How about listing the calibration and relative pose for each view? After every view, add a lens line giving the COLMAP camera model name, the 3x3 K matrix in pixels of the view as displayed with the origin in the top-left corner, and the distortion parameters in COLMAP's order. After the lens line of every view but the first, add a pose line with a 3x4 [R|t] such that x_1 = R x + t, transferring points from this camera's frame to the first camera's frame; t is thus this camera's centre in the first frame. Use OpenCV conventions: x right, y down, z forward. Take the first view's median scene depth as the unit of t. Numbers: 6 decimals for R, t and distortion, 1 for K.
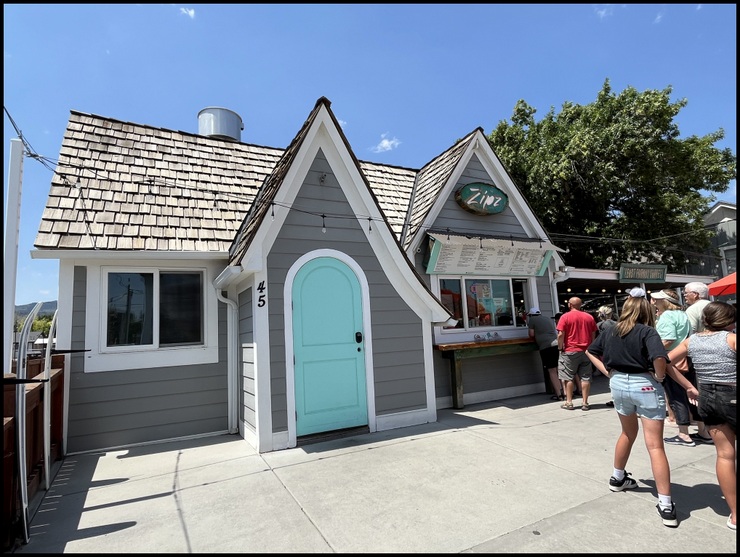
lens RADIAL K [[411.3, 0, 370.2], [0, 411.3, 279.4], [0, 0, 1]] dist [0.003191, 0.000087]
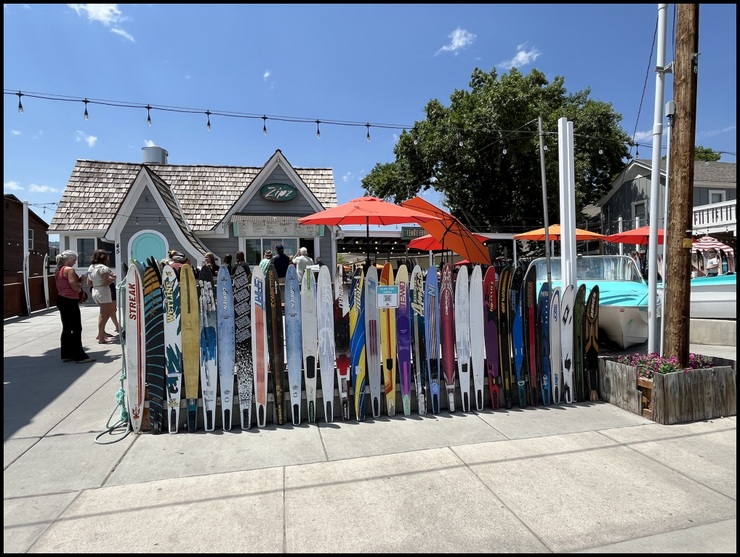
lens RADIAL K [[411.3, 0, 370.3], [0, 411.3, 279.4], [0, 0, 1]] dist [0.003191, 0.000087]
pose [[0.962834, 0.035493, -0.267753, 1.412910], [0.003278, 0.989720, 0.142984, -0.099684], [0.270076, -0.138547, 0.952819, -0.758990]]
